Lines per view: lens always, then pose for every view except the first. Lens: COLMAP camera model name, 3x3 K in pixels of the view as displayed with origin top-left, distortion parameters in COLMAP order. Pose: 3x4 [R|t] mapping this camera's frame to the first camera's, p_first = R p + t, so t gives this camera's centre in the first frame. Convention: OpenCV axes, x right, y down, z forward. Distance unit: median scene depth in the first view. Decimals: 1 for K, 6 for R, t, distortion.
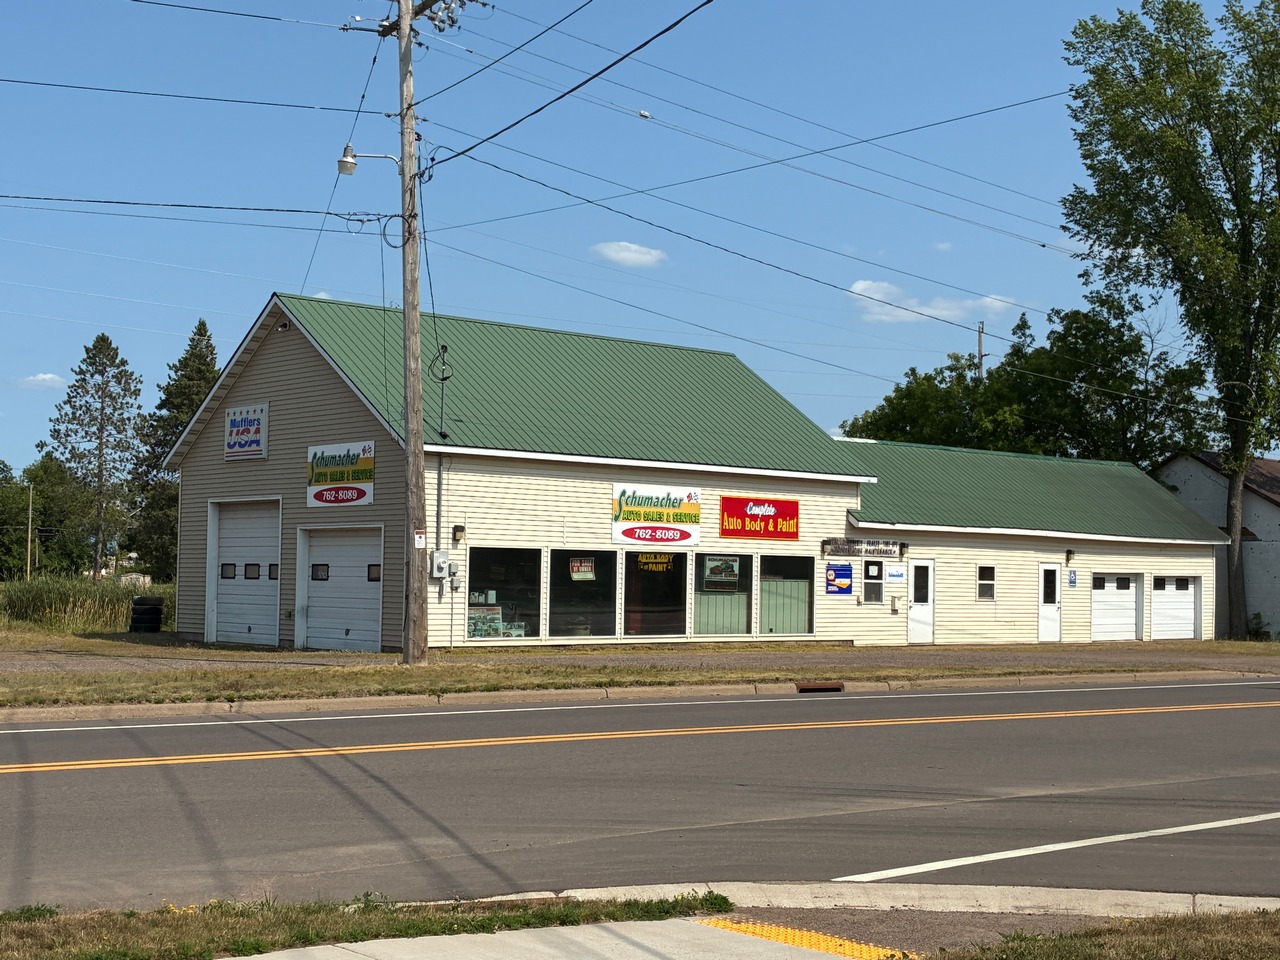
lens RADIAL K [[1811.4, 0, 640.0], [0, 1811.4, 480.0], [0, 0, 1]] dist [0.009671, -0.024000]
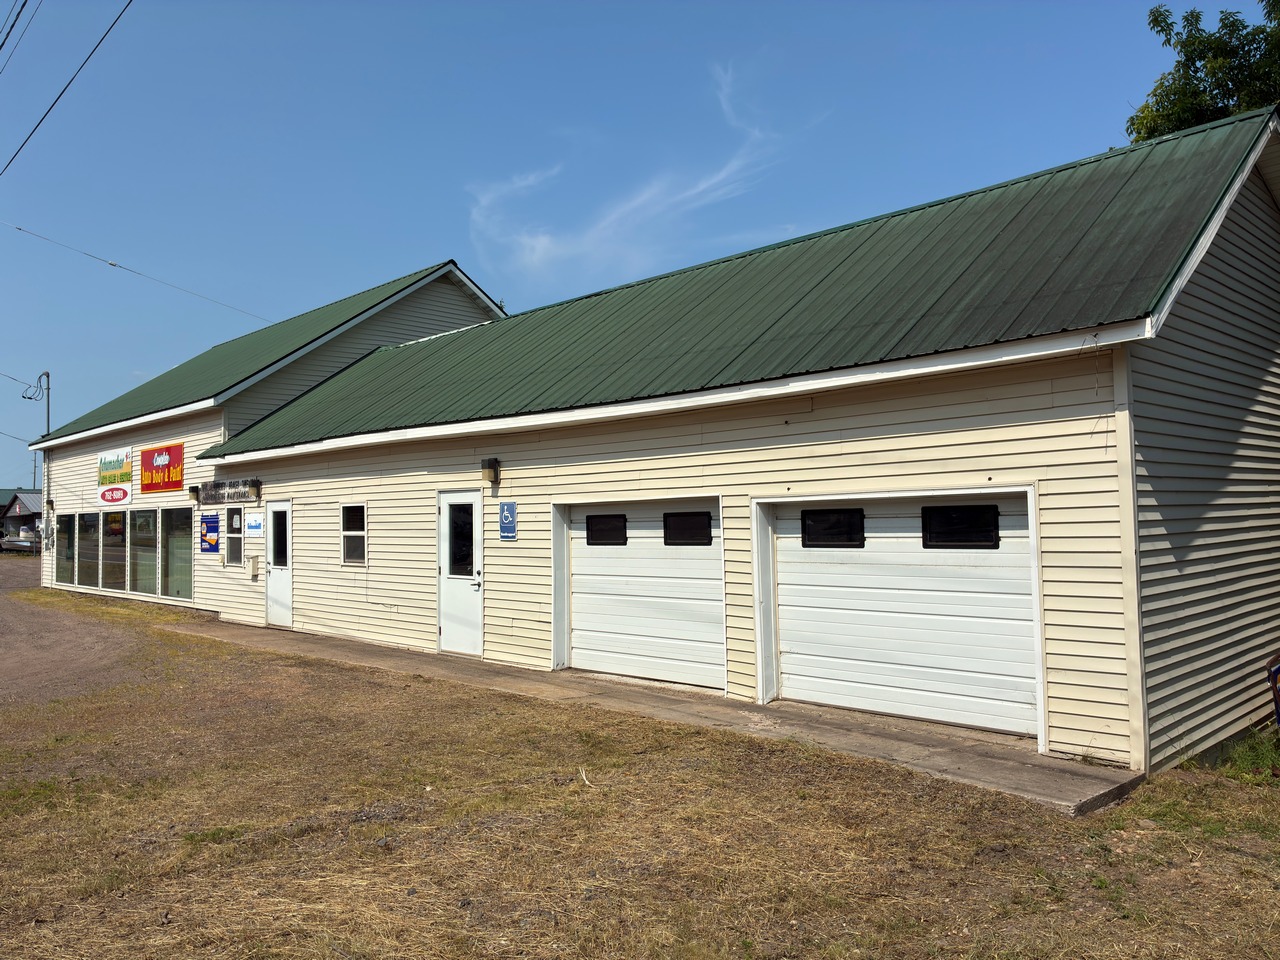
lens RADIAL K [[979.8, 0, 636.7], [0, 979.8, 482.9], [0, 0, 1]] dist [0.042347, -0.054899]
pose [[0.051265, -0.076443, -0.995755, 0.552696], [0.048392, 0.996085, -0.073977, 0.073665], [0.997512, -0.044394, 0.054763, 1.164112]]
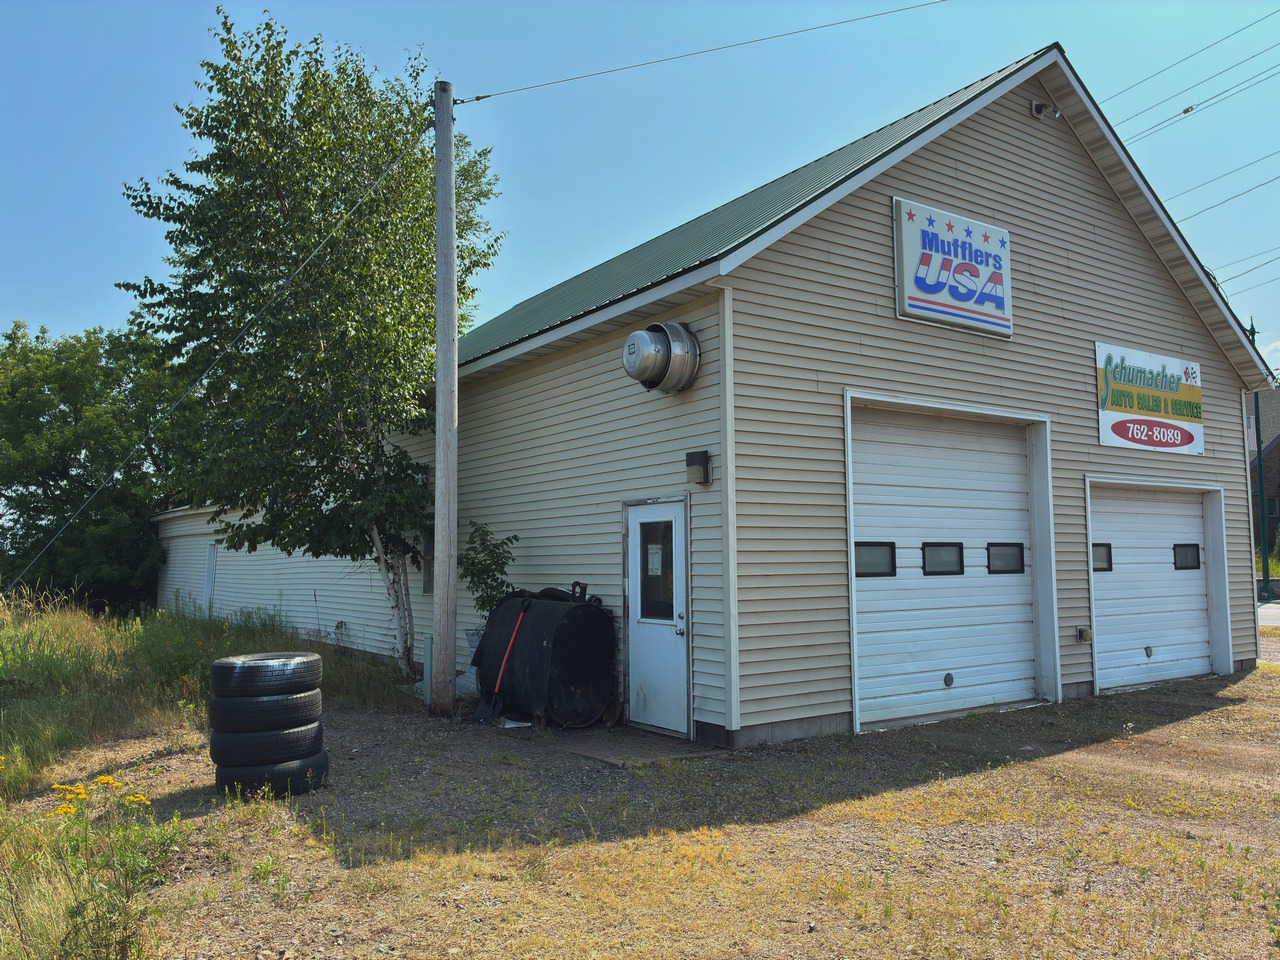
lens RADIAL K [[979.8, 0, 636.7], [0, 979.8, 482.9], [0, 0, 1]] dist [0.042347, -0.054899]
pose [[0.094308, 0.069384, 0.993122, -0.422125], [-0.039333, 0.997049, -0.065923, 0.044513], [-0.994766, -0.032845, 0.096759, 0.924572]]
